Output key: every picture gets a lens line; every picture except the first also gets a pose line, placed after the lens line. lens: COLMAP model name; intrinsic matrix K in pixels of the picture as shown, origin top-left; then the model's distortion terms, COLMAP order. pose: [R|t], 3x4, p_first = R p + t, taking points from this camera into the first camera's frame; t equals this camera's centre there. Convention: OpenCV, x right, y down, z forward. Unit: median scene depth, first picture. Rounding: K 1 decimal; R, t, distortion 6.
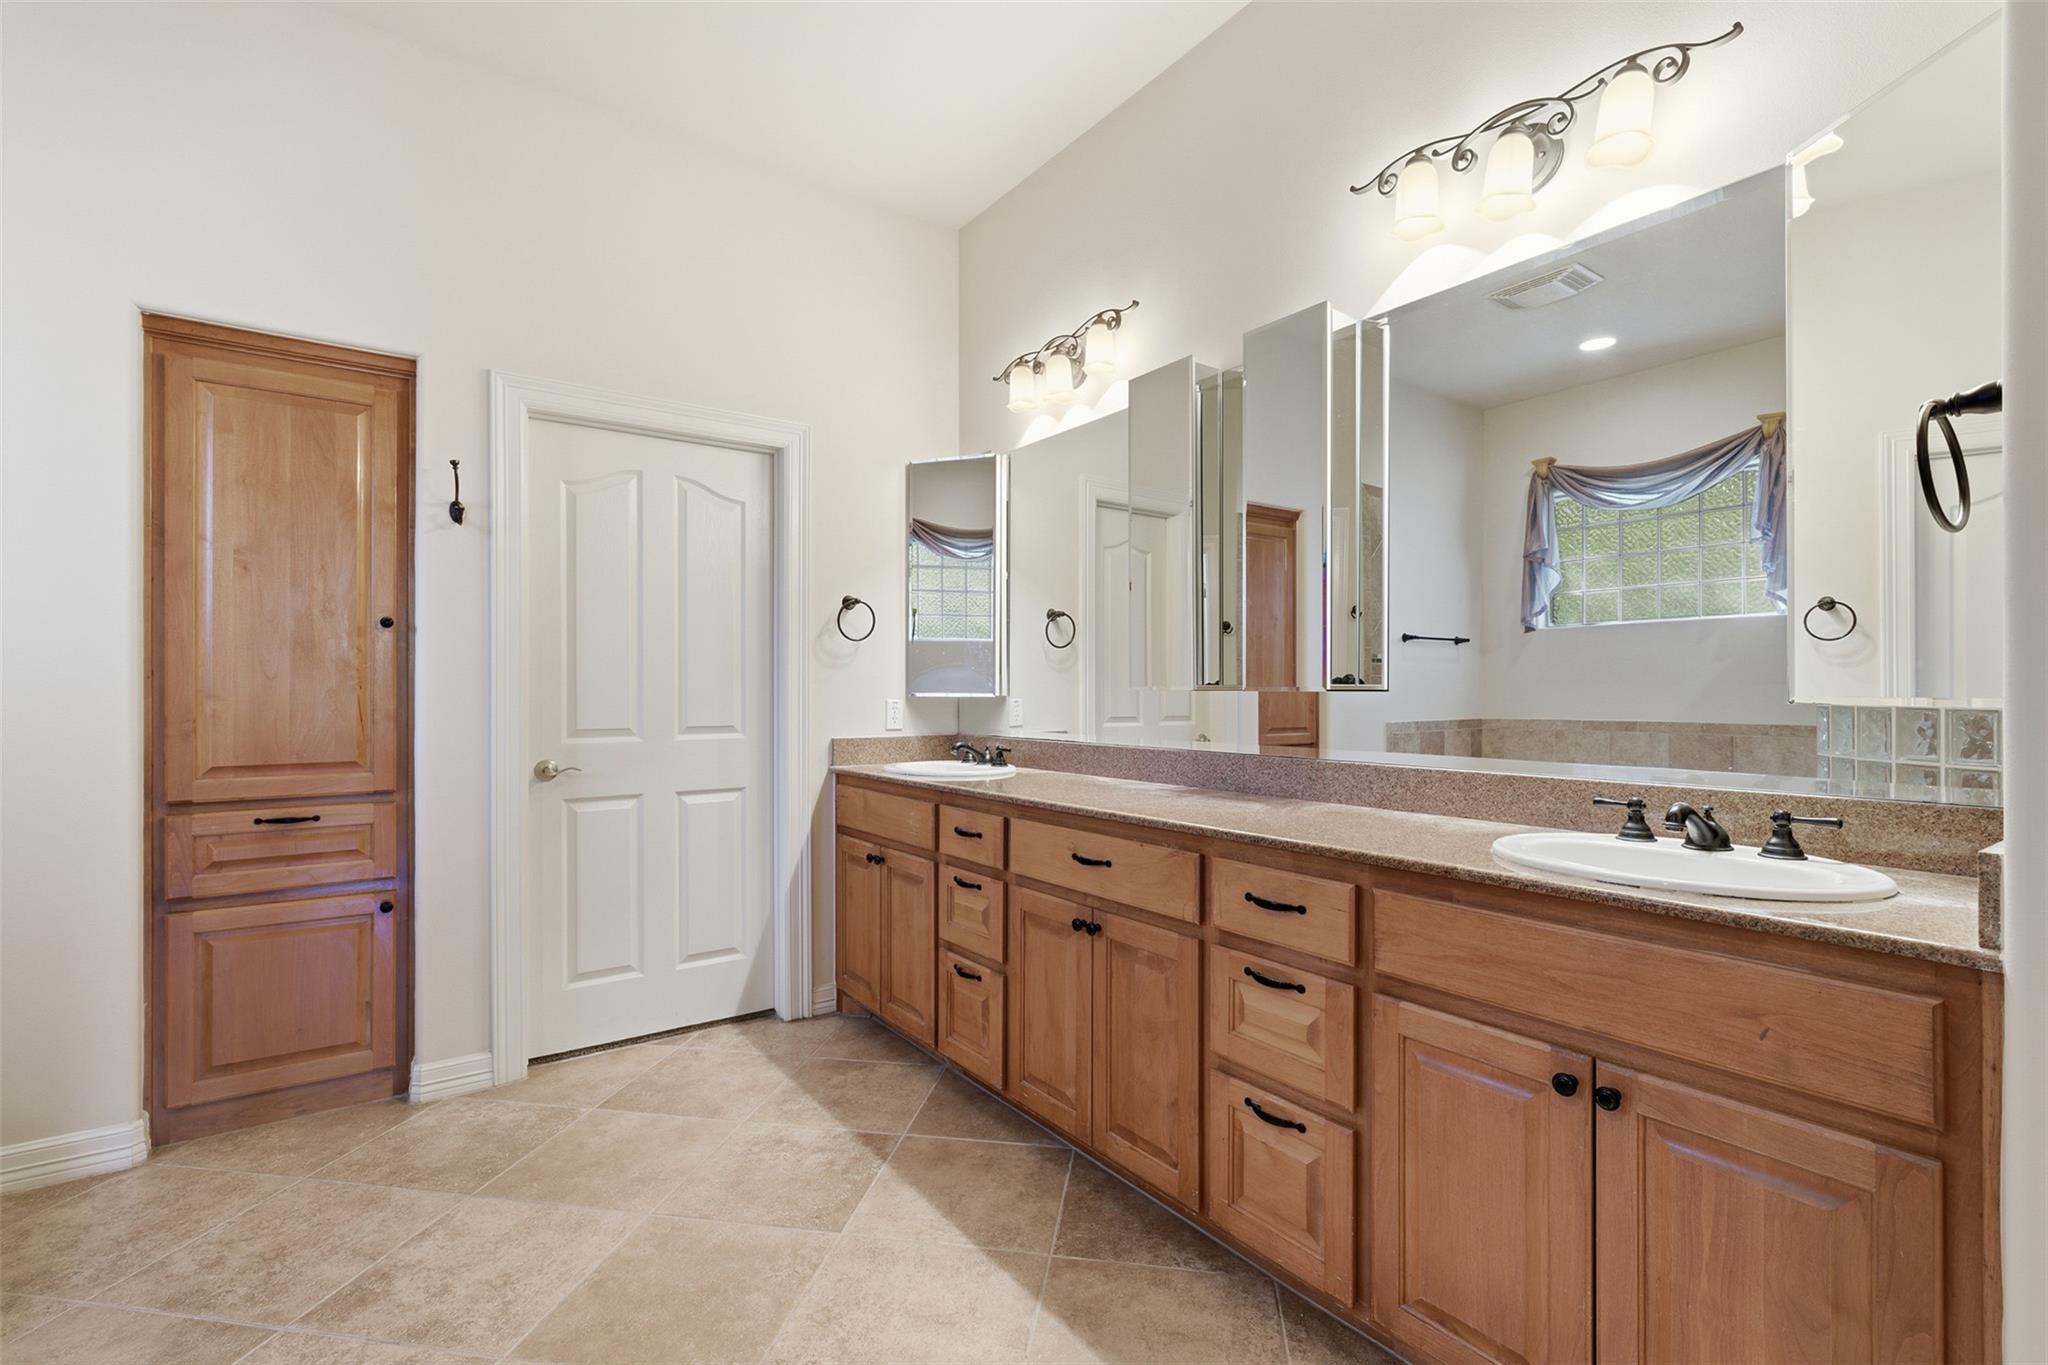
lens RADIAL K [[921.2, 0, 1031.4], [0, 921.2, 685.9], [0, 0, 1]] dist [-0.003387, 0.001024]
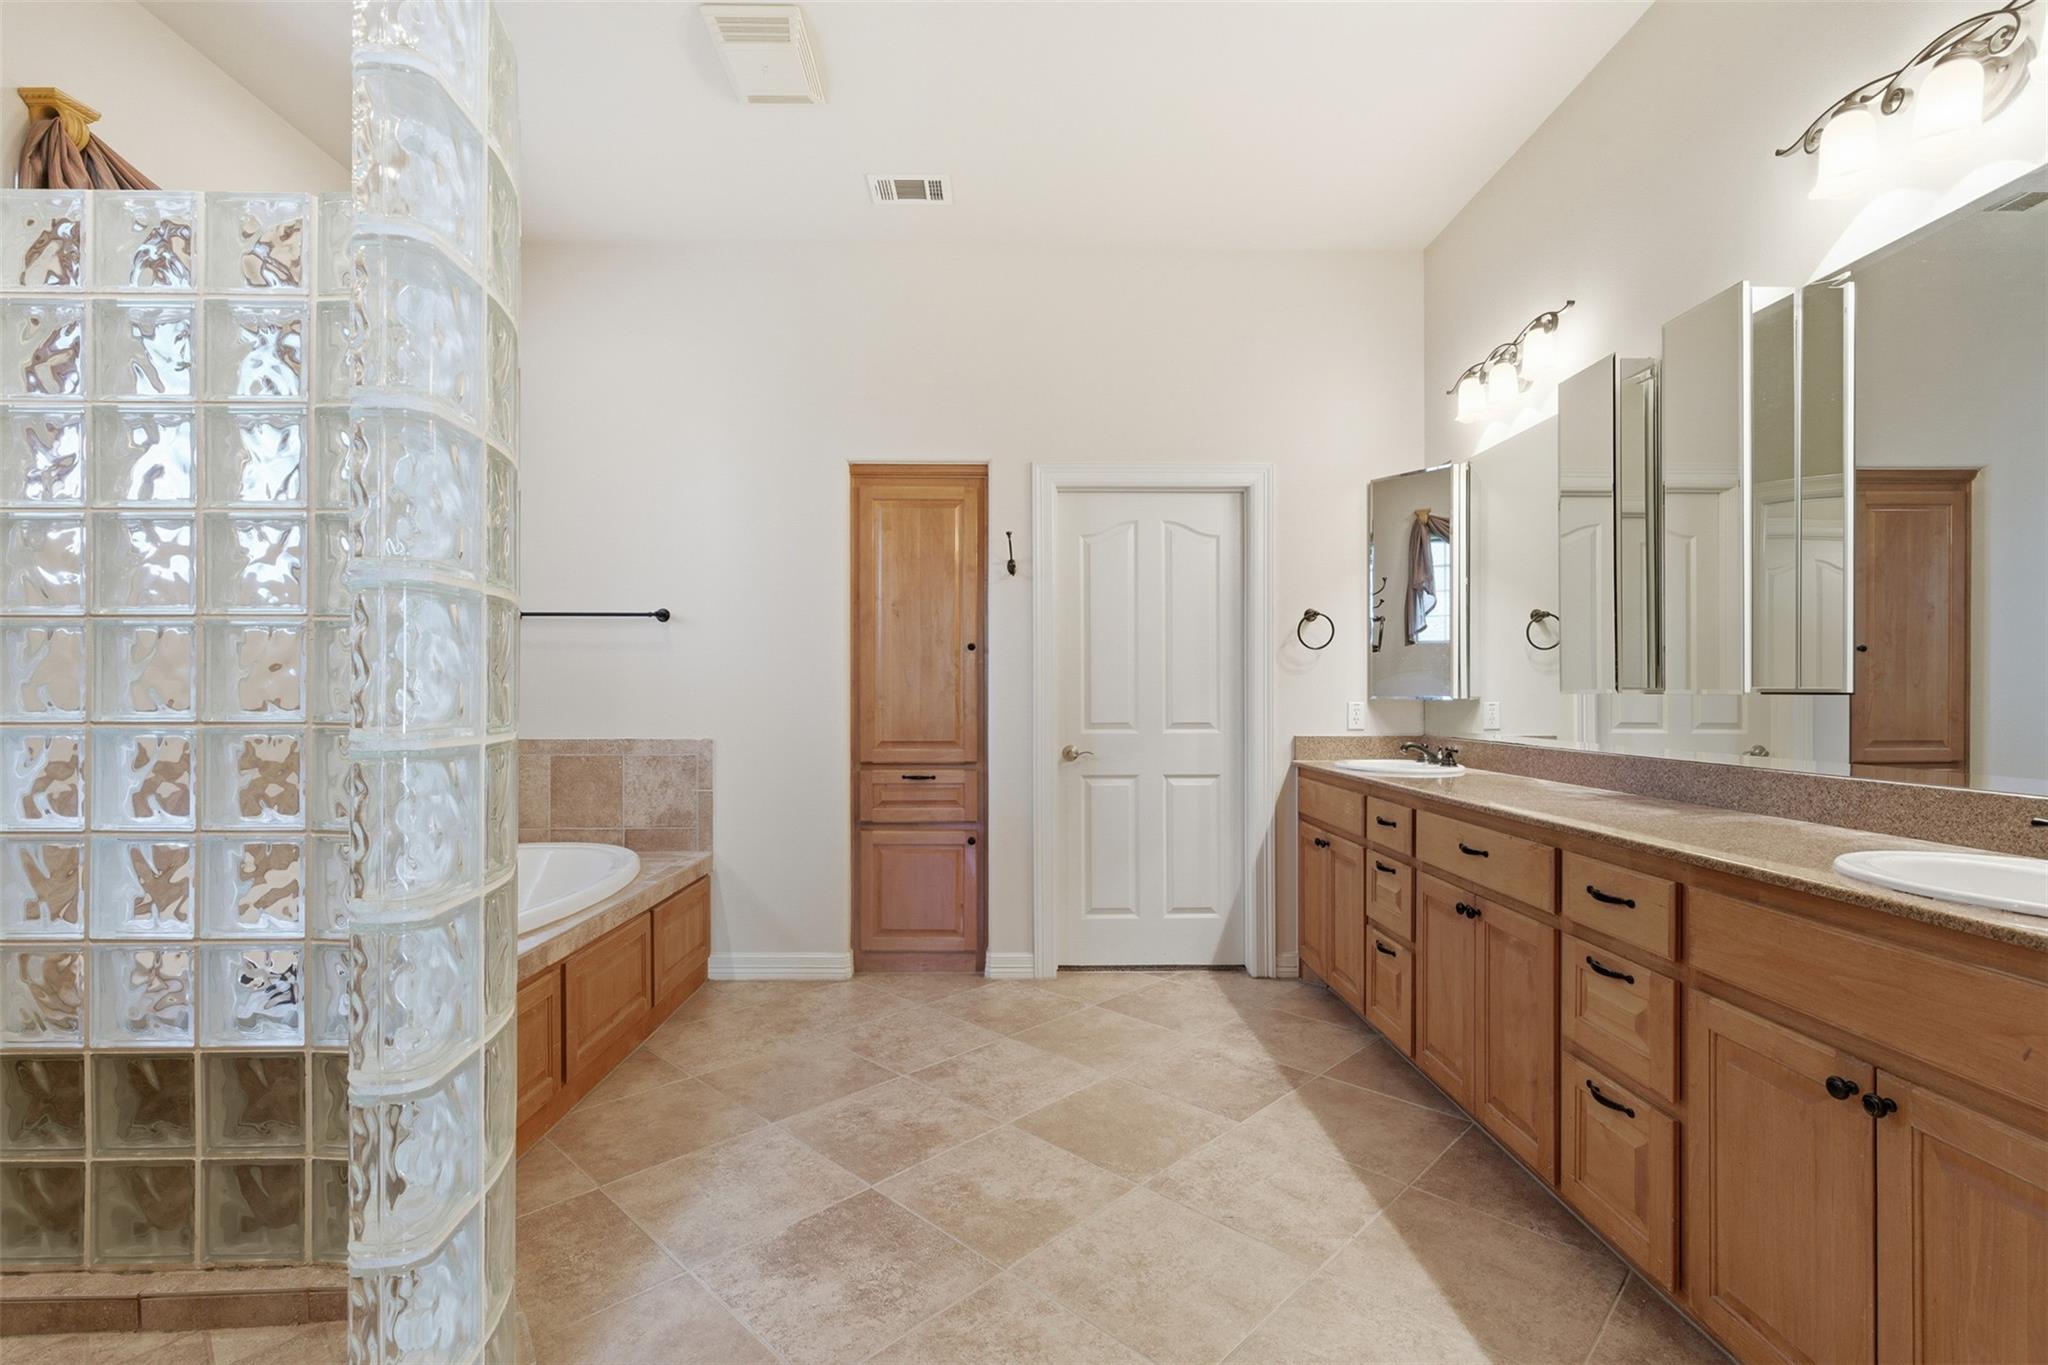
lens RADIAL K [[921.2, 0, 1020.2], [0, 921.2, 686.6], [0, 0, 1]] dist [-0.003387, 0.001024]
pose [[0.819082, -0.003425, -0.573666, 0.229997], [0.001854, 0.999993, -0.003323, -0.000460], [0.573674, 0.001658, 0.819082, -0.177415]]
